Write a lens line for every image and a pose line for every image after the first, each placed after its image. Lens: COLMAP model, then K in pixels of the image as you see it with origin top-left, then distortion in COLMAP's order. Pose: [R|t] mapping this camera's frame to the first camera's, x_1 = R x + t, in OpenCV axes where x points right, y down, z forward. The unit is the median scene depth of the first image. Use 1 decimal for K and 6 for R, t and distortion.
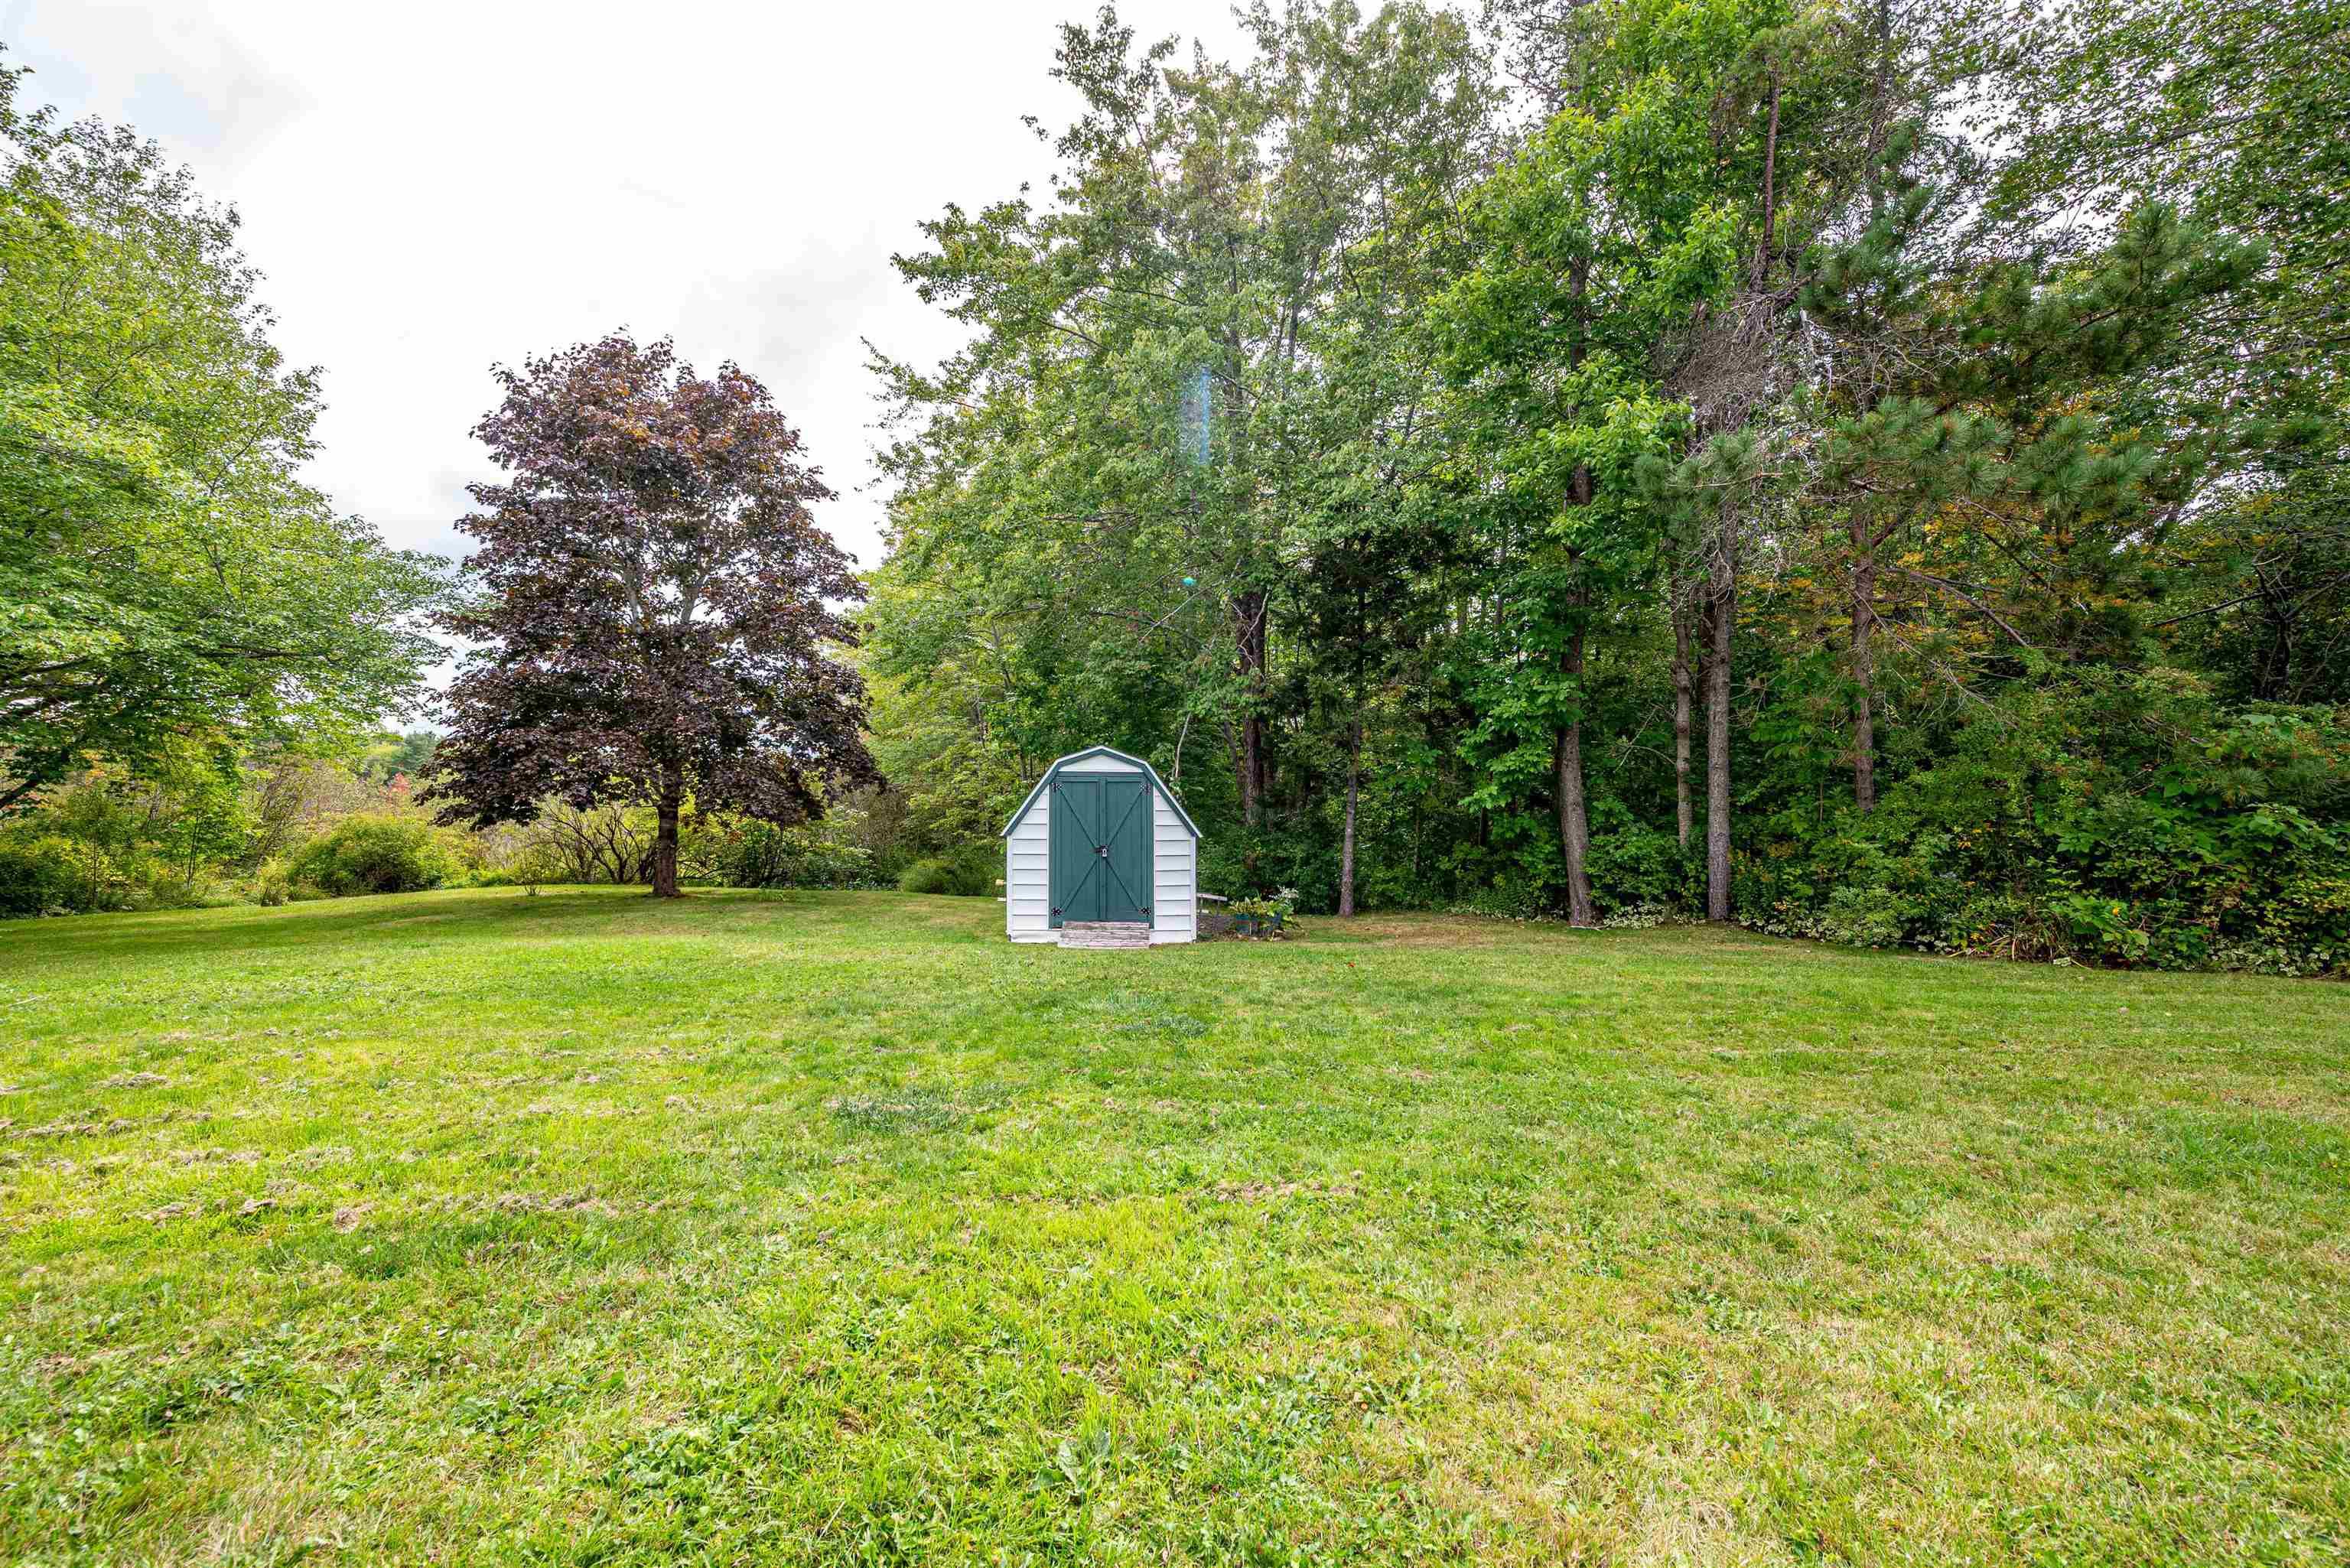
lens RADIAL K [[997.0, 0, 1165.8], [0, 997.0, 795.4], [0, 0, 1]] dist [-0.004089, 0.000800]
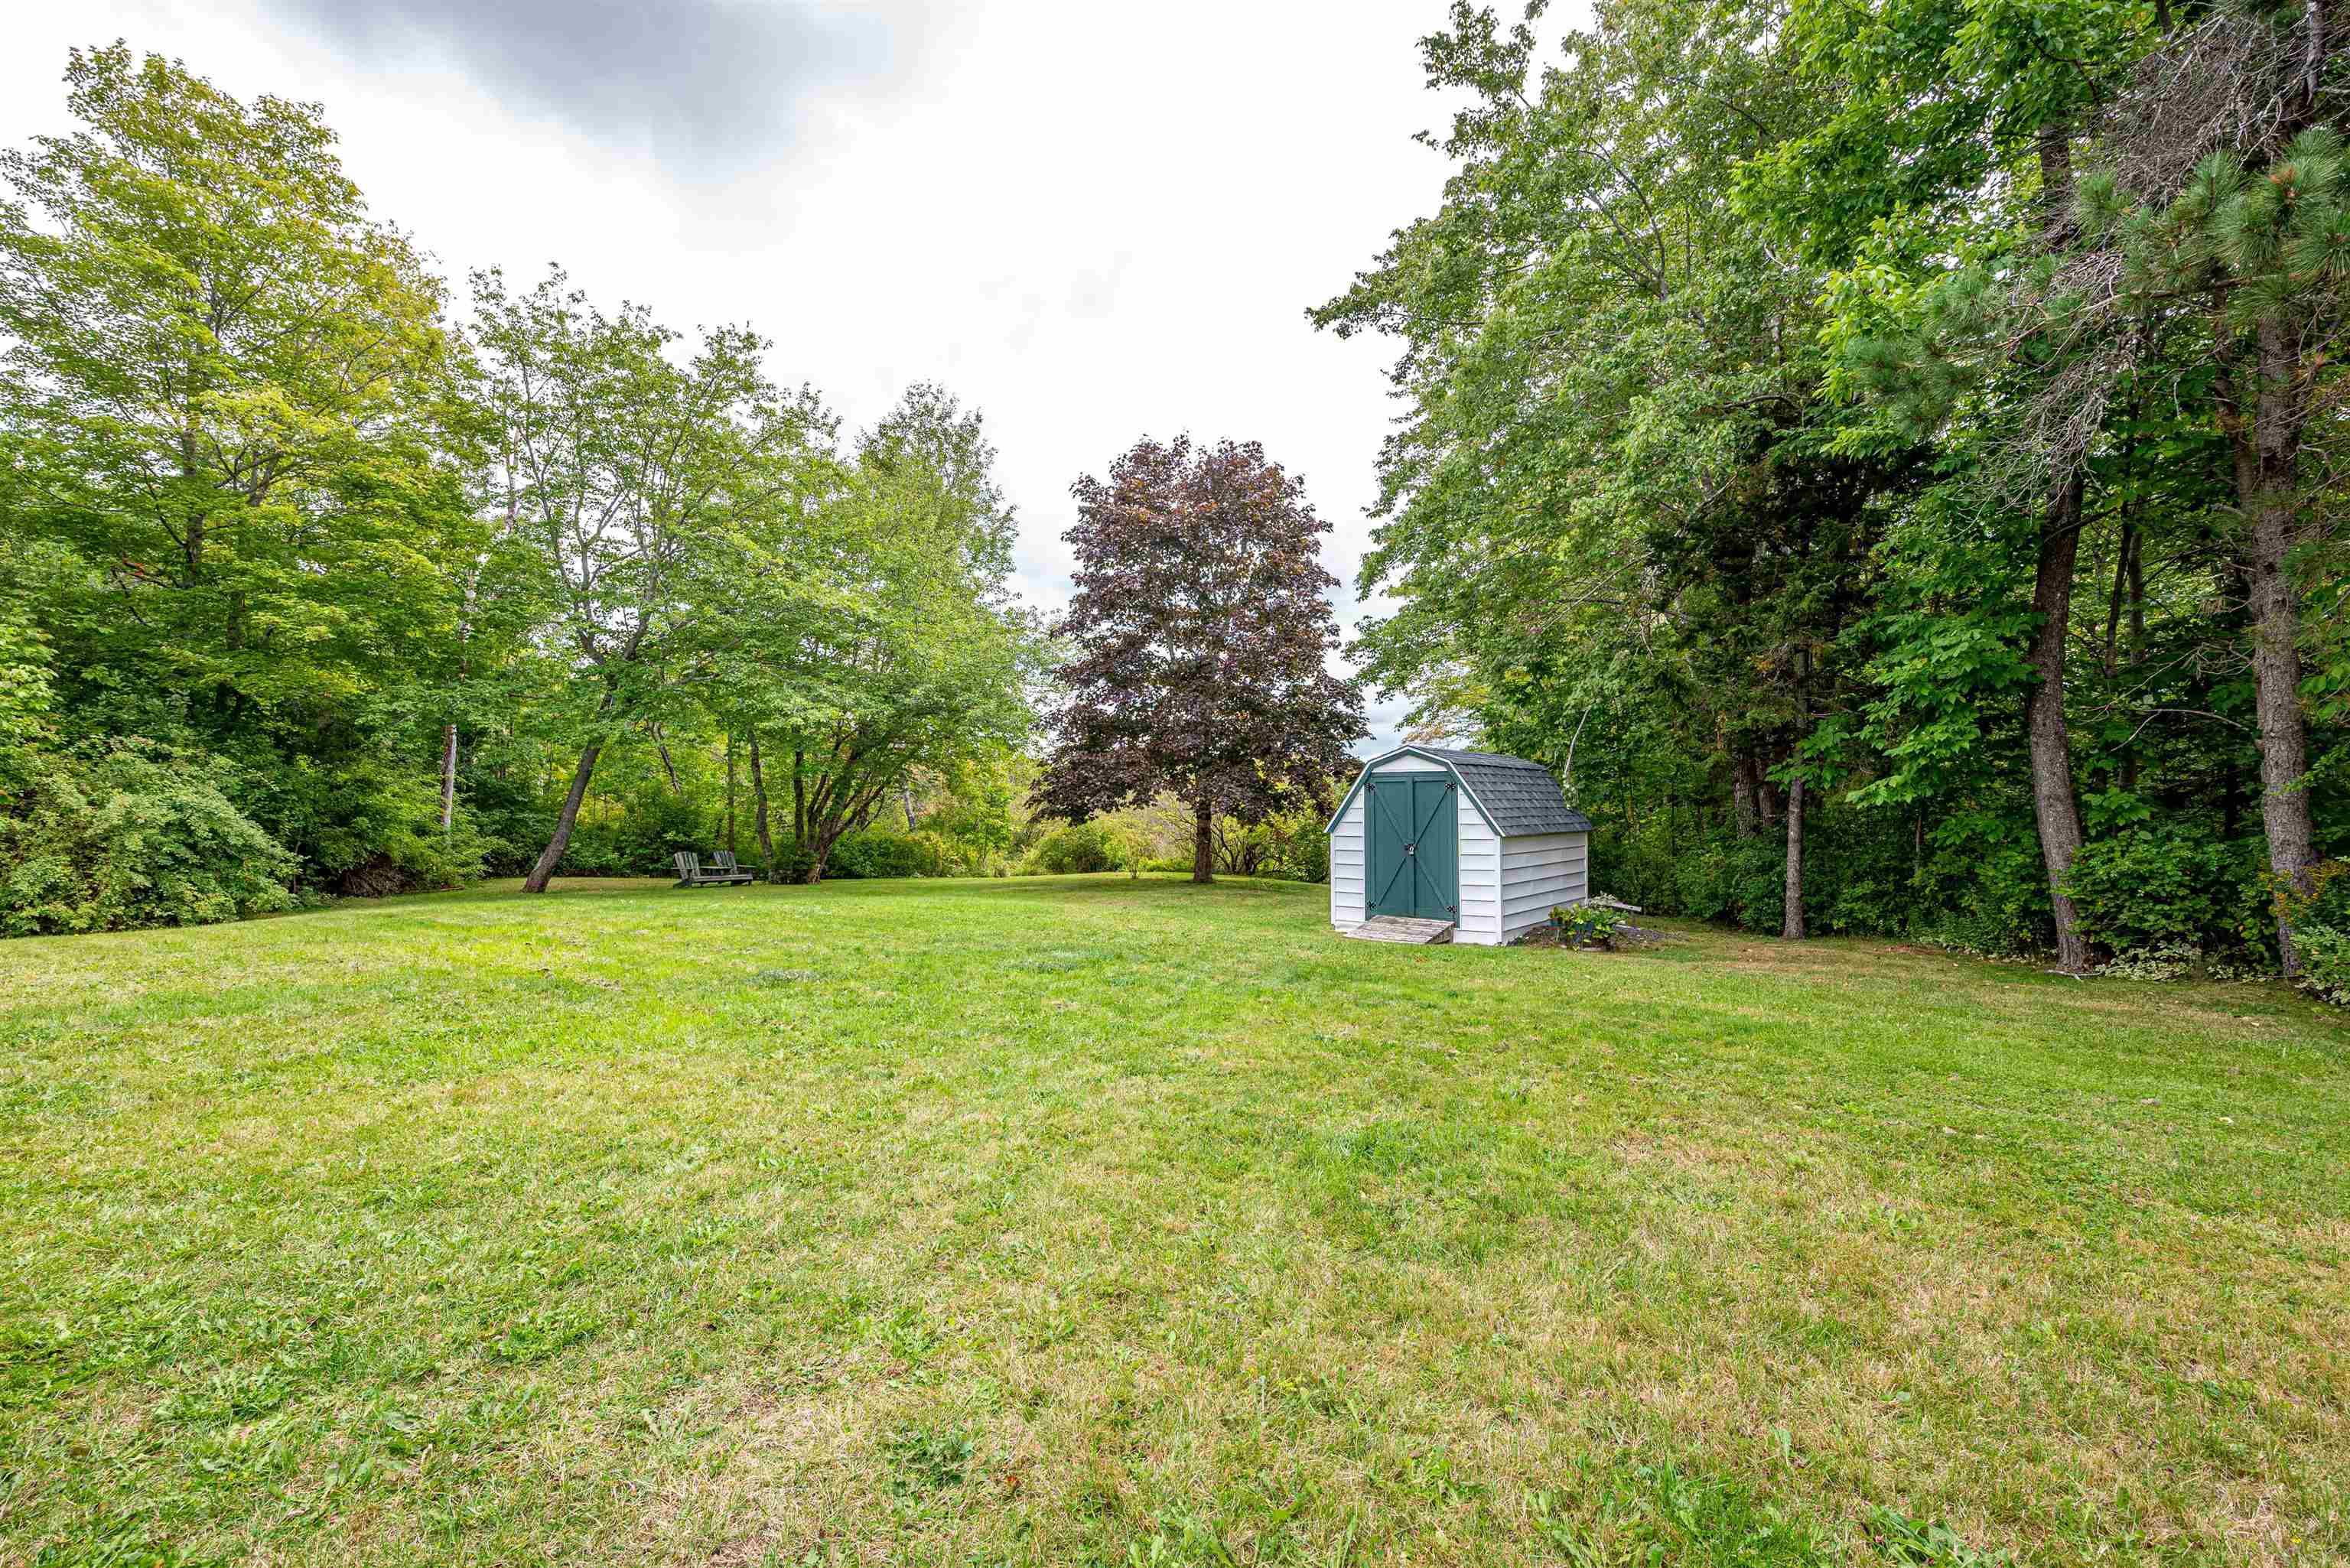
lens RADIAL K [[997.0, 0, 1190.2], [0, 997.0, 803.0], [0, 0, 1]] dist [-0.004089, 0.000800]
pose [[0.765962, -0.008020, -0.642836, 0.415207], [0.010872, 0.999941, 0.000478, 0.005610], [0.642794, -0.007355, 0.766004, 0.068414]]
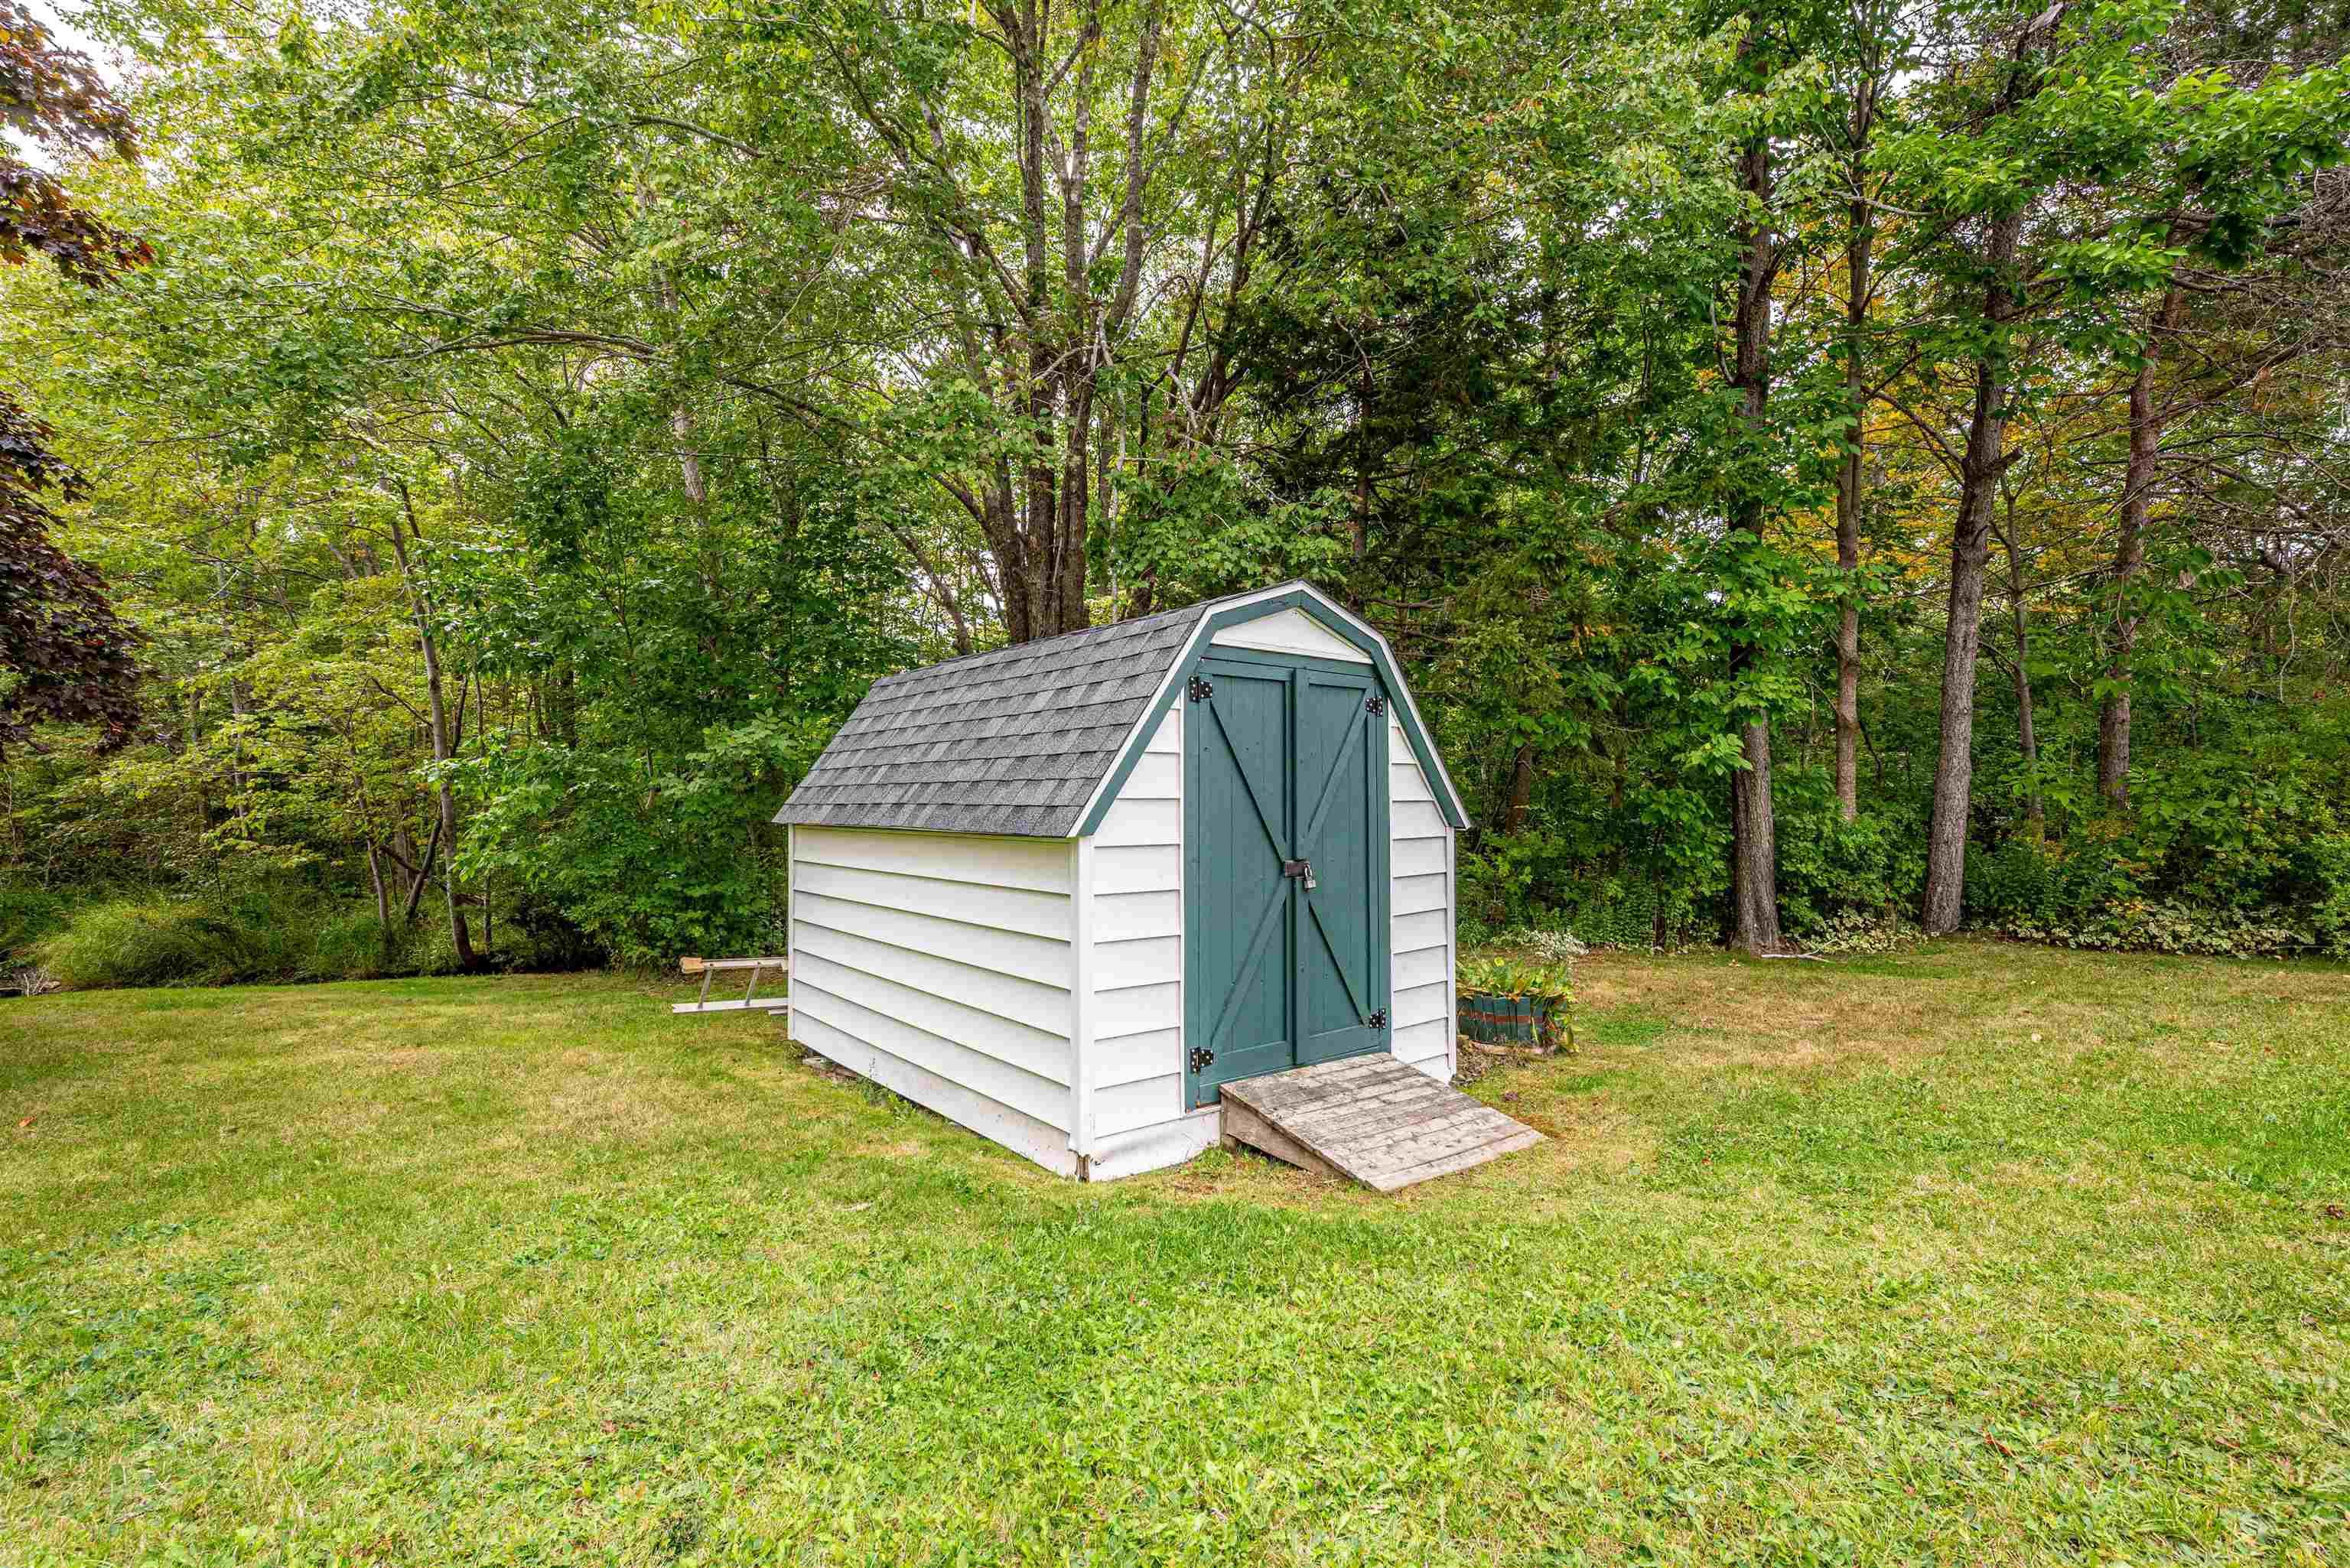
lens RADIAL K [[1070.3, 0, 1205.2], [0, 1070.3, 793.1], [0, 0, 1]] dist [0.000769, 0.000152]
pose [[0.799924, -0.002275, 0.600096, -0.320859], [0.000724, 0.999996, 0.002825, 0.025174], [-0.600100, -0.001825, 0.799923, 0.695604]]
